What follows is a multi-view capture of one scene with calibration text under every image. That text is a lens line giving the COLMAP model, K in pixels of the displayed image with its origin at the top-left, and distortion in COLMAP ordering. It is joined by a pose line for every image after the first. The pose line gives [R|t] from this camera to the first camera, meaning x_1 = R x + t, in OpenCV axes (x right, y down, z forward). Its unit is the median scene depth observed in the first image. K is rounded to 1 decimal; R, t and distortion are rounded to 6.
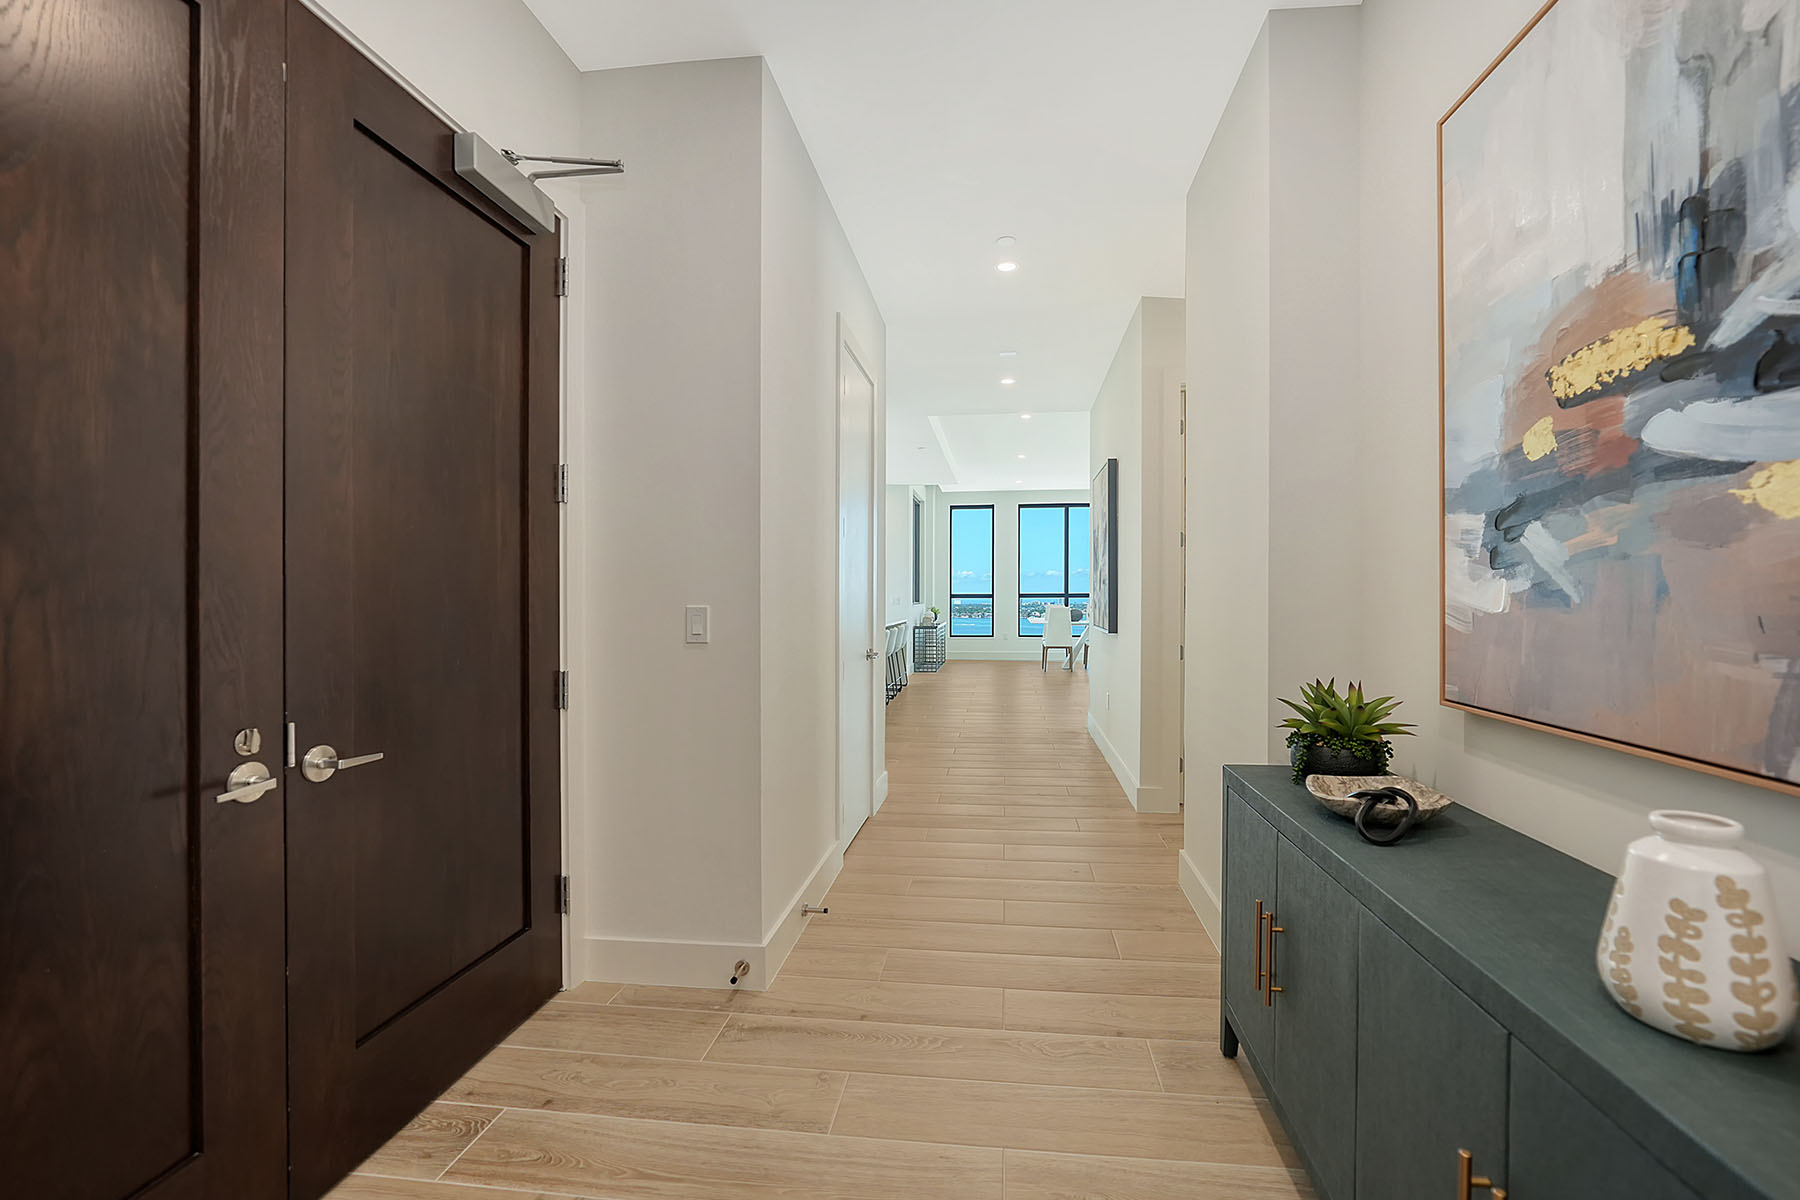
lens RADIAL K [[752.9, 0, 906.6], [0, 752.9, 603.8], [0, 0, 1]] dist [-0.012968, -0.000528]
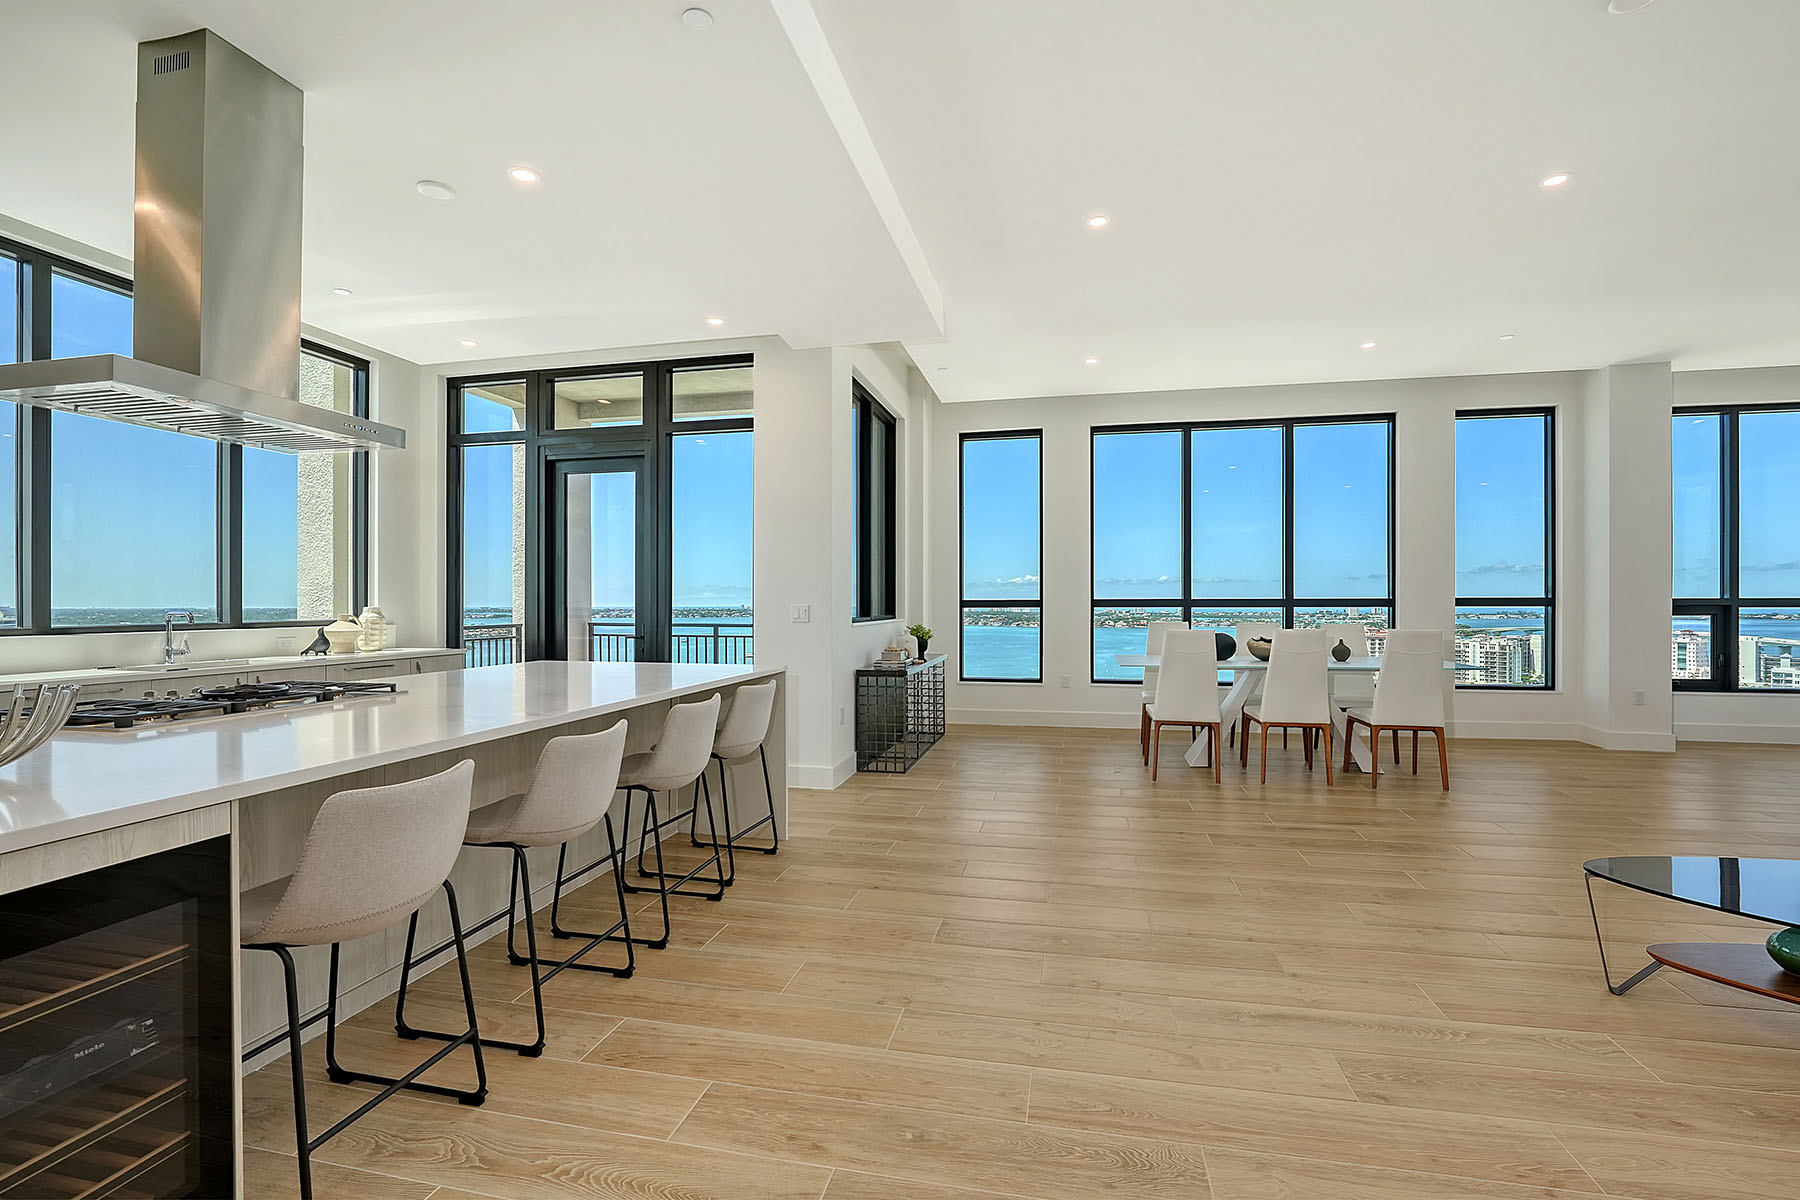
lens RADIAL K [[797.4, 0, 905.3], [0, 797.4, 611.5], [0, 0, 1]] dist [-0.016986, 0.002210]
pose [[0.997419, 0.002358, -0.071765, 0.062520], [-0.002080, 0.999990, 0.003953, -0.006827], [0.071774, -0.003794, 0.997414, 0.453150]]
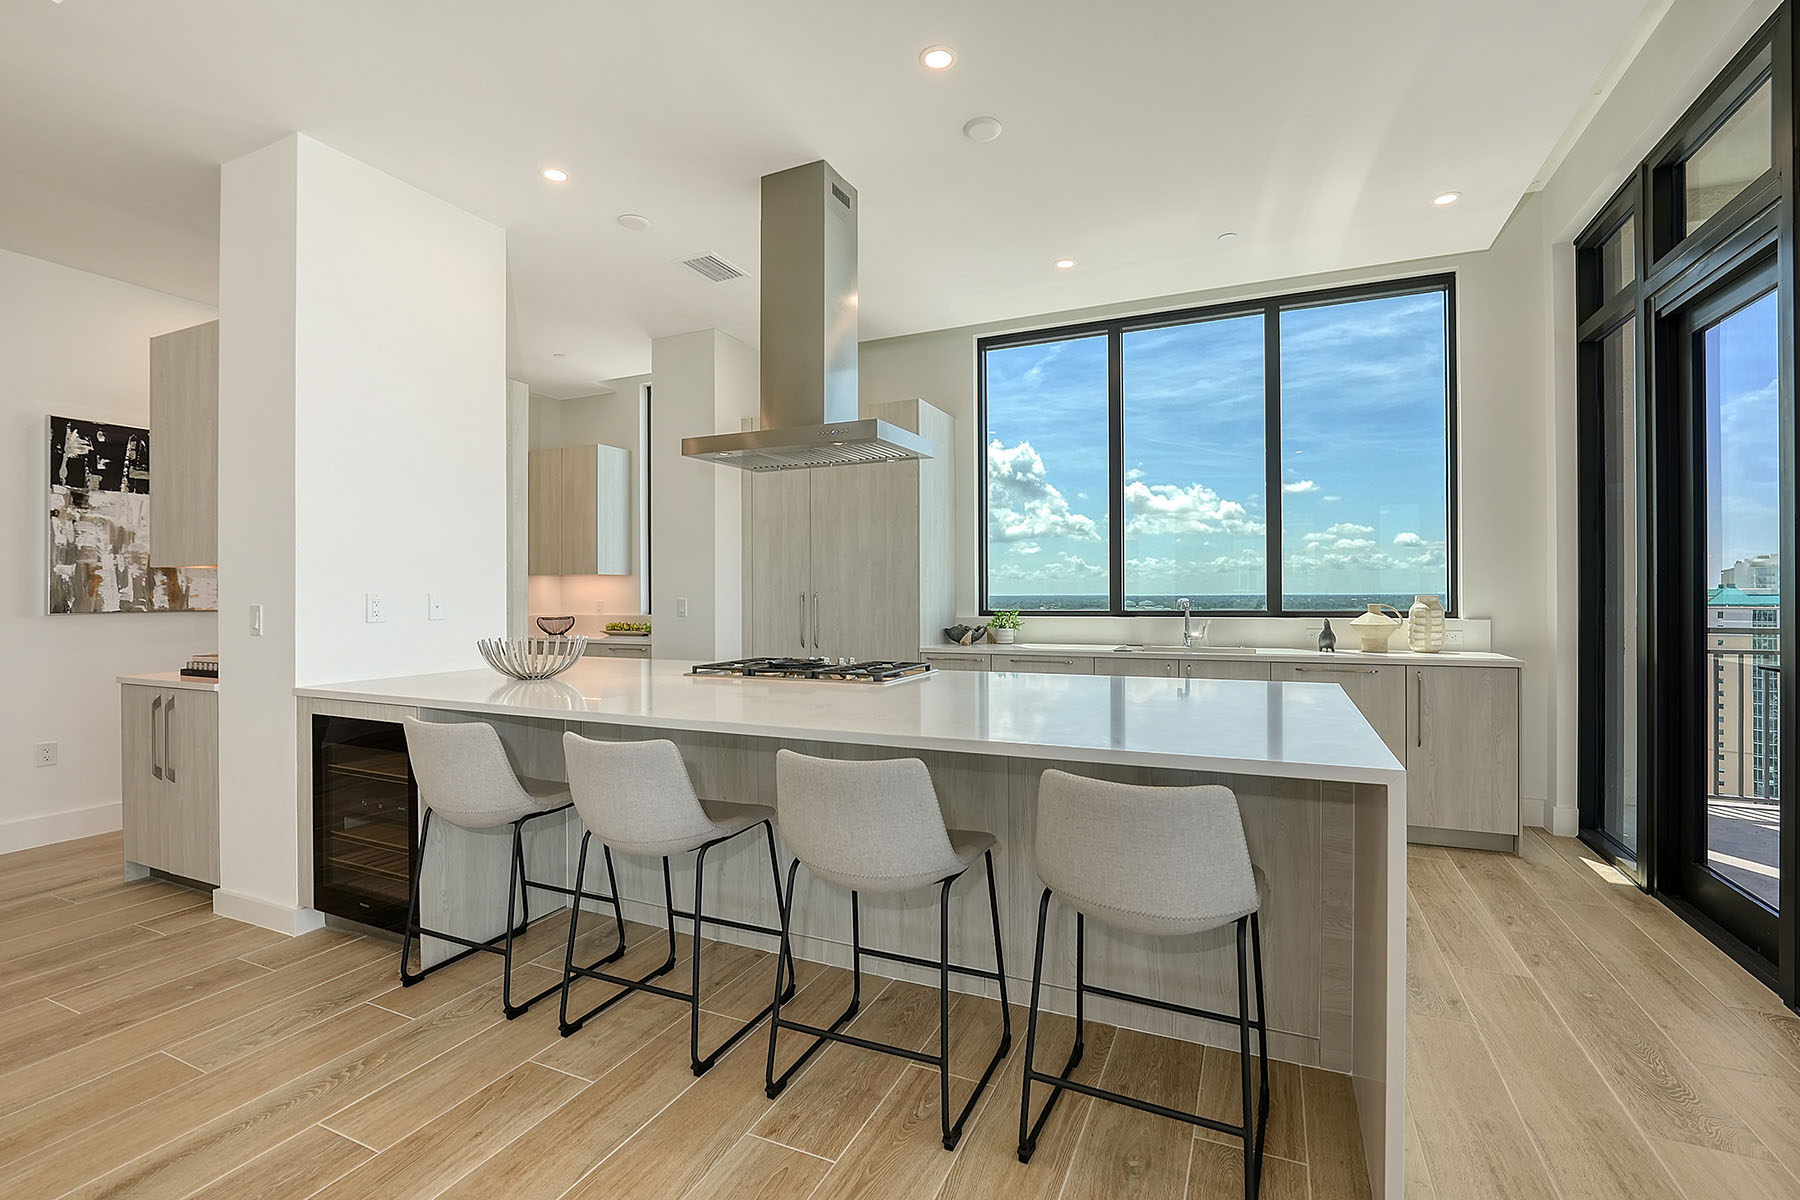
lens RADIAL K [[797.4, 0, 908.4], [0, 797.4, 585.7], [0, 0, 1]] dist [-0.016986, 0.002210]
pose [[-0.284060, -0.006184, -0.958786, 0.114477], [0.000014, 0.999979, -0.006454, -0.008458], [0.958806, -0.001847, -0.284054, 0.720248]]
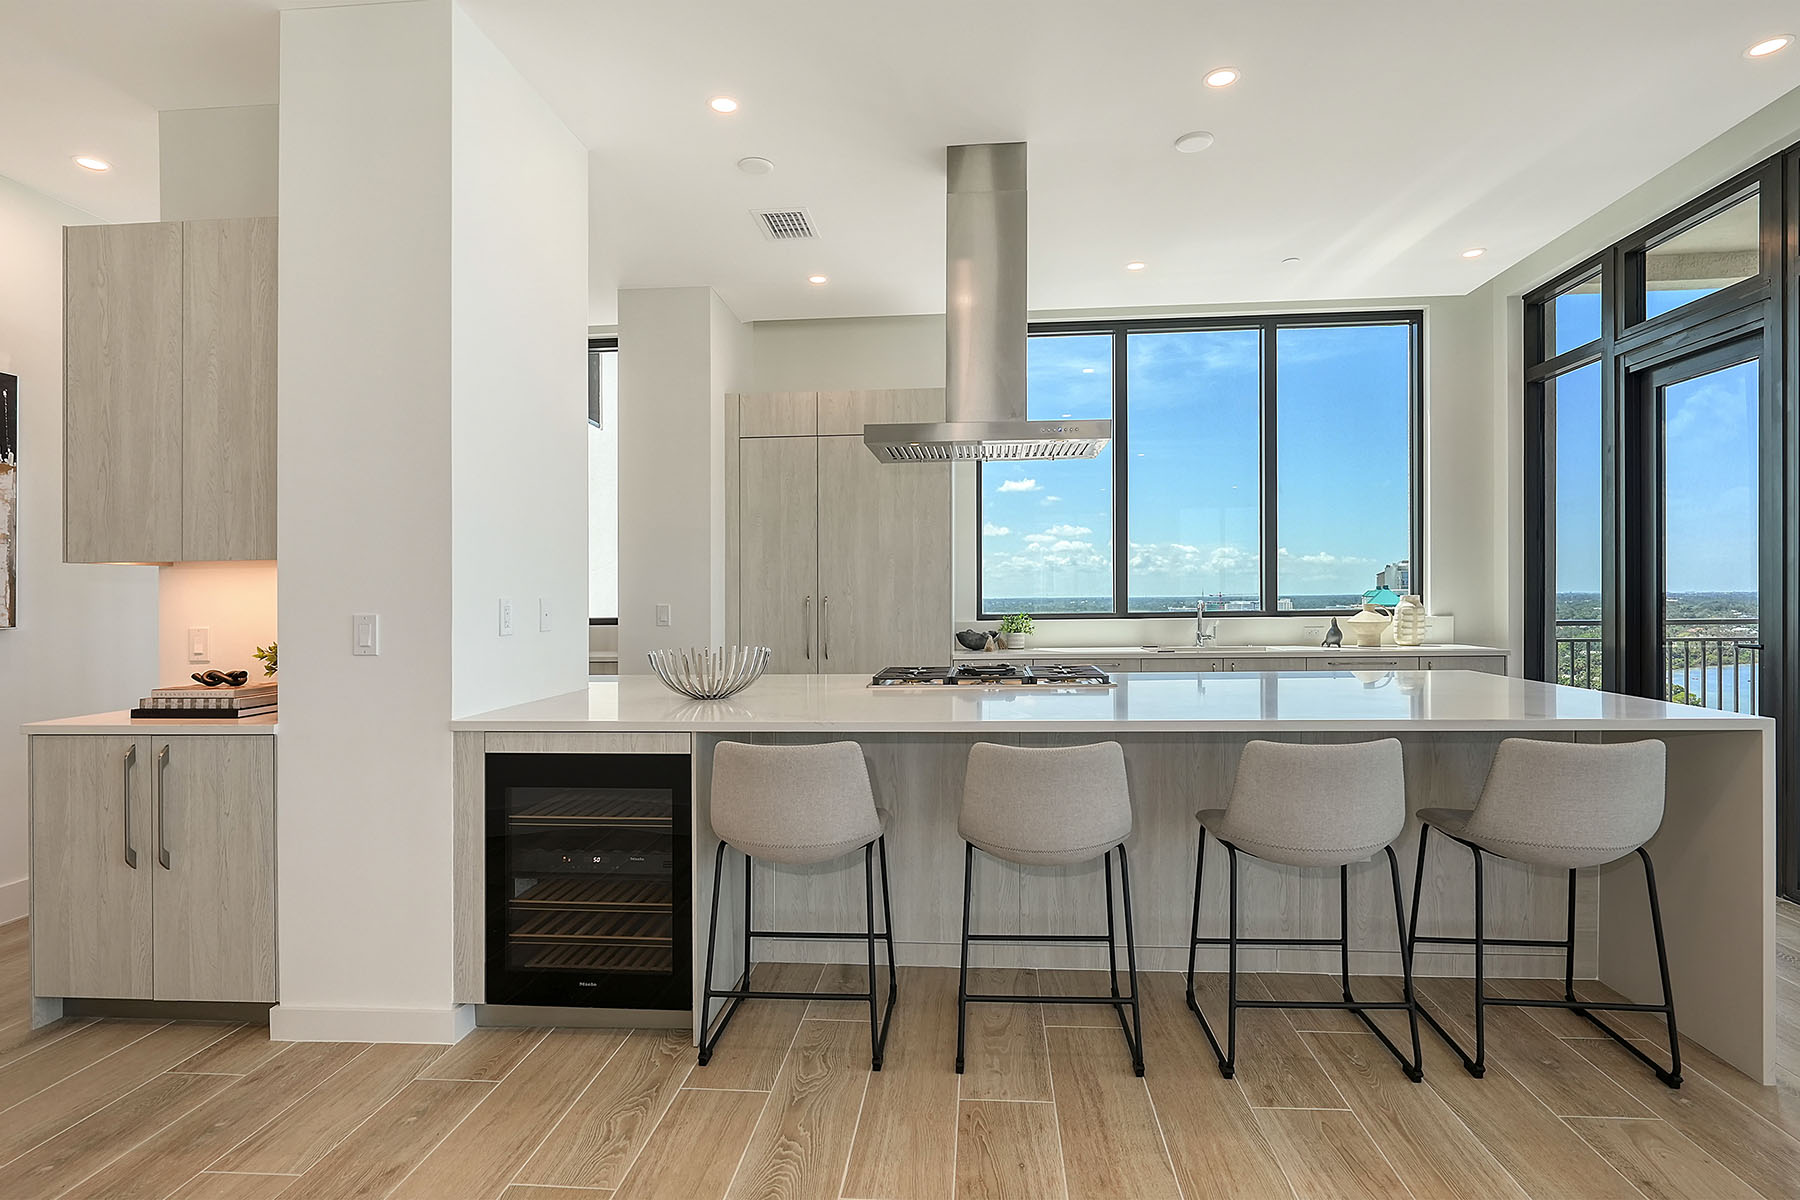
lens RADIAL K [[920.5, 0, 909.3], [0, 920.5, 595.9], [0, 0, 1]] dist [-0.011407, 0.003185]
pose [[0.054879, 0.000465, -0.998493, 0.152164], [0.005705, 0.999983, 0.000779, -0.007986], [0.998477, -0.005739, 0.054875, 0.587870]]
